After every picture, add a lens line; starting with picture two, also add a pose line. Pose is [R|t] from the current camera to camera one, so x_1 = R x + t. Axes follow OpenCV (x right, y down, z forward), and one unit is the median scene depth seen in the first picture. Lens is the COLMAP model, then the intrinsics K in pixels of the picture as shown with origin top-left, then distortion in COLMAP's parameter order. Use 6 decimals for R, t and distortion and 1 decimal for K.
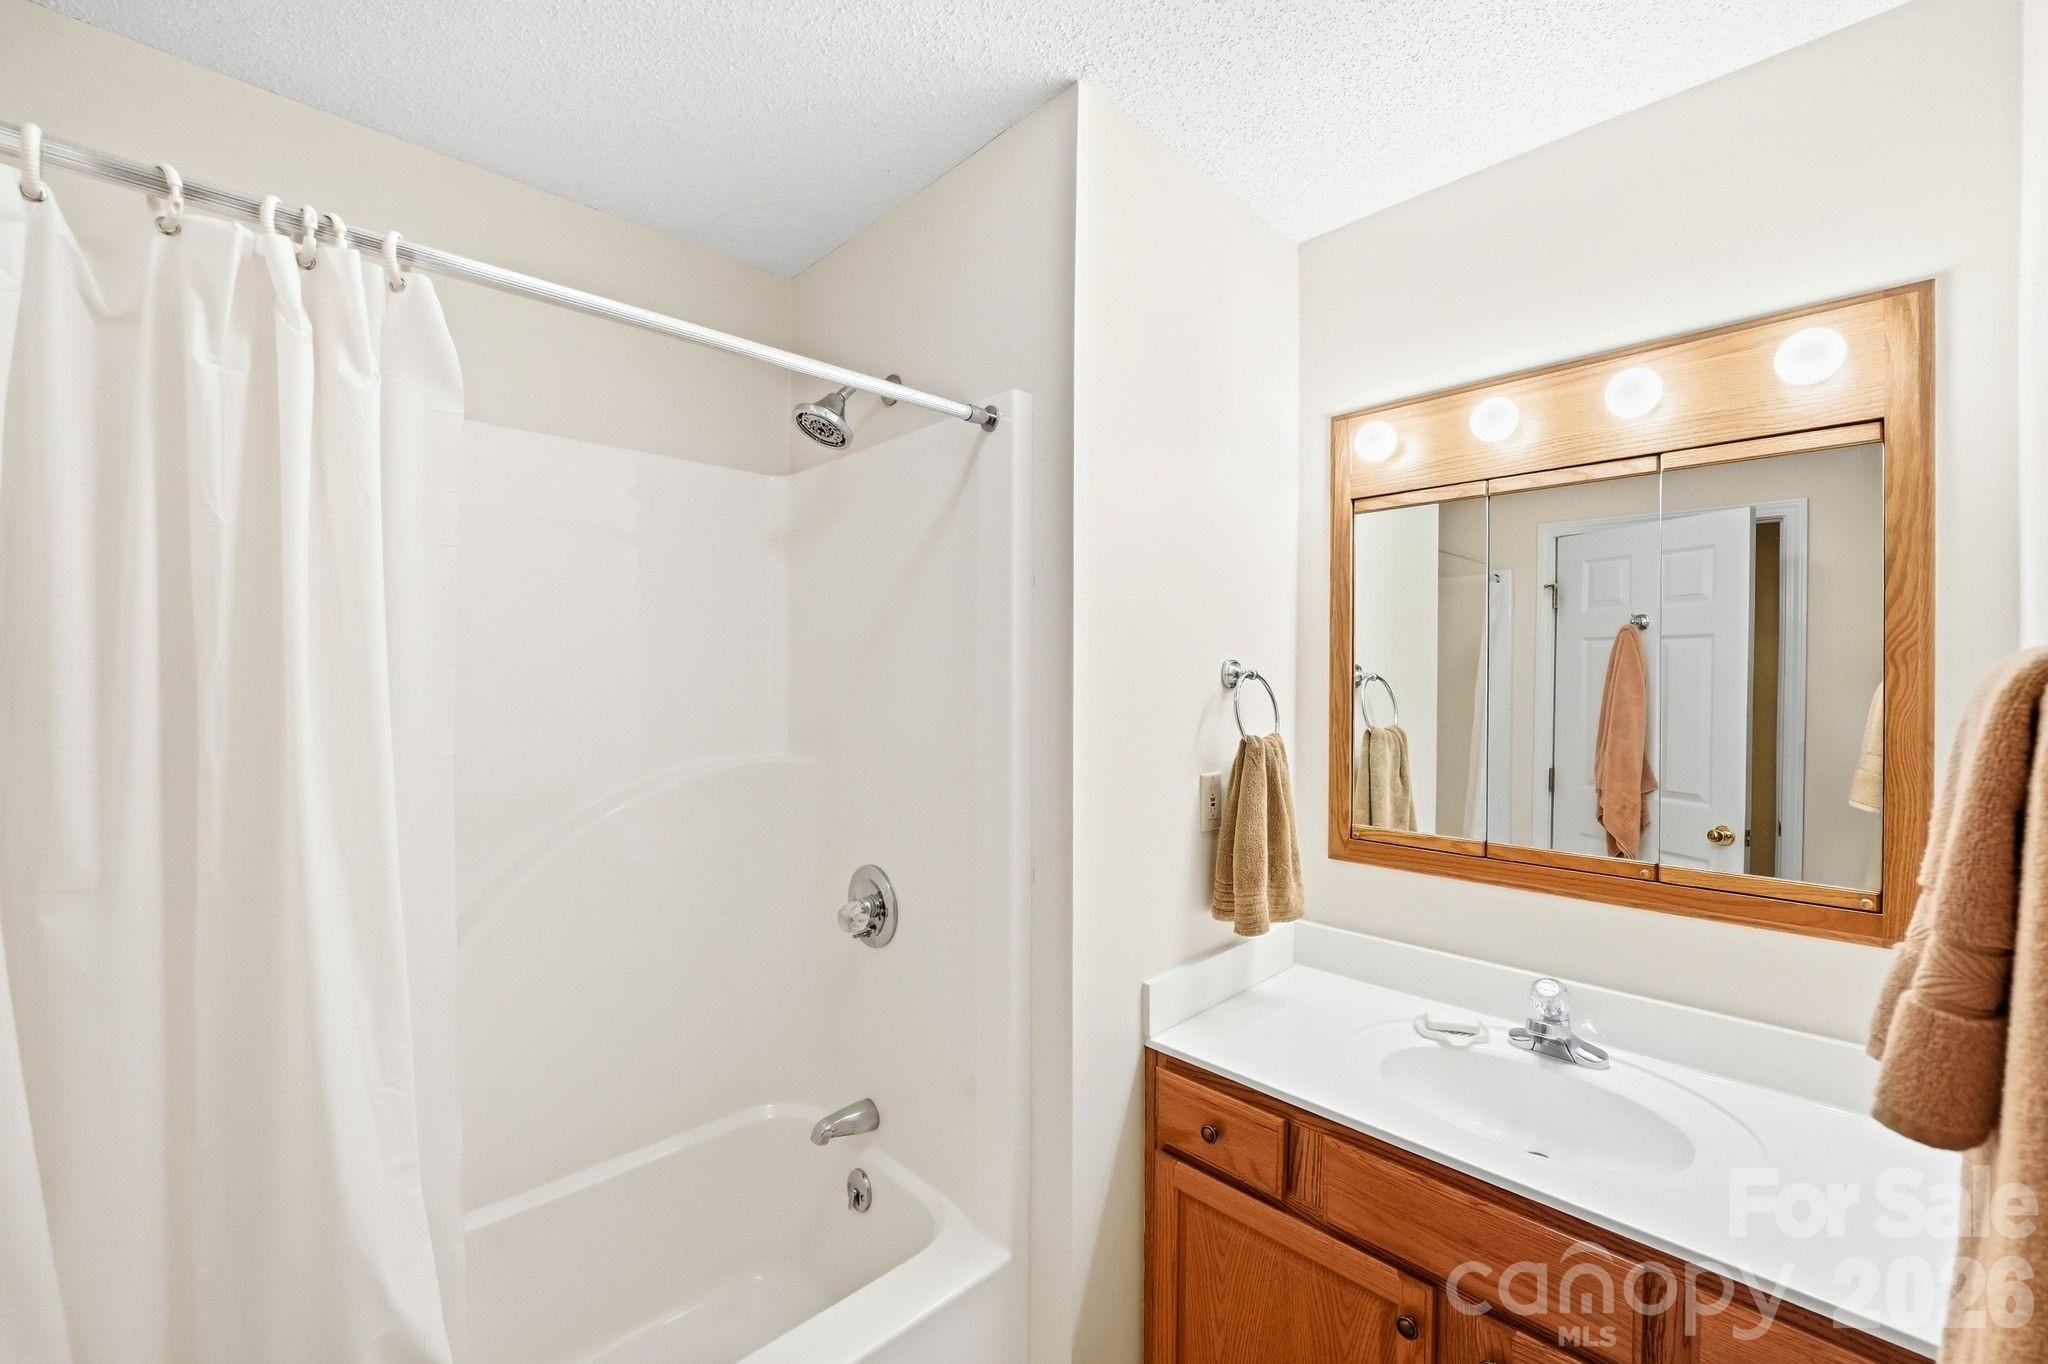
lens RADIAL K [[822.1, 0, 1021.0], [0, 822.1, 681.9], [0, 0, 1]] dist [-0.019665, 0.003564]
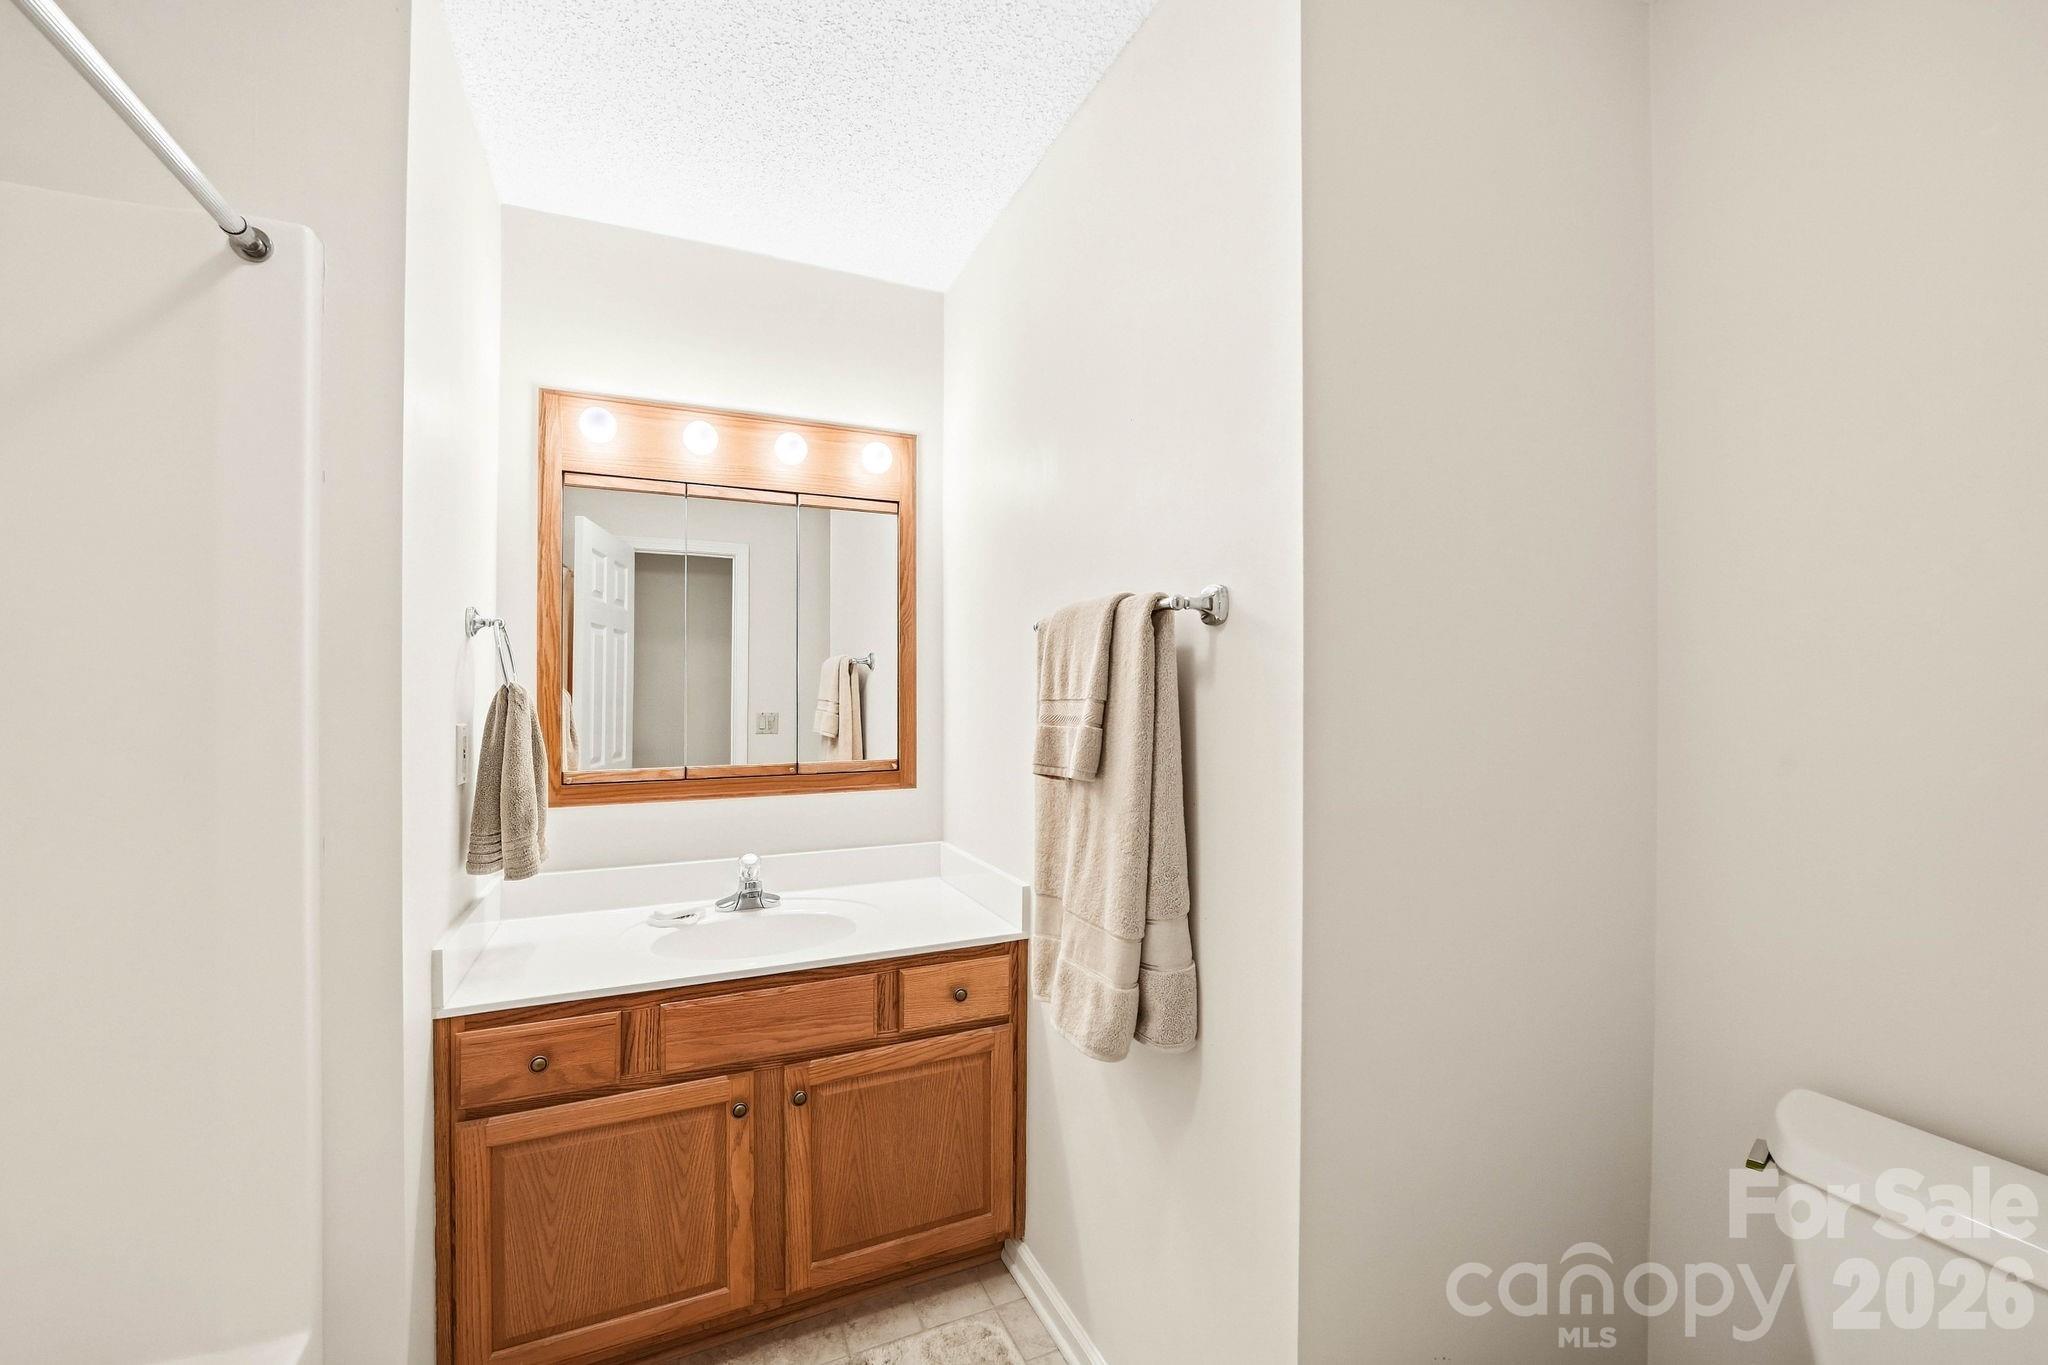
lens RADIAL K [[822.1, 0, 1007.0], [0, 822.1, 687.1], [0, 0, 1]] dist [-0.019665, 0.003564]
pose [[0.351347, 0.002285, 0.936243, -0.512692], [0.007047, 0.999962, -0.005085, 0.092414], [-0.936219, 0.008384, 0.351317, 0.092019]]
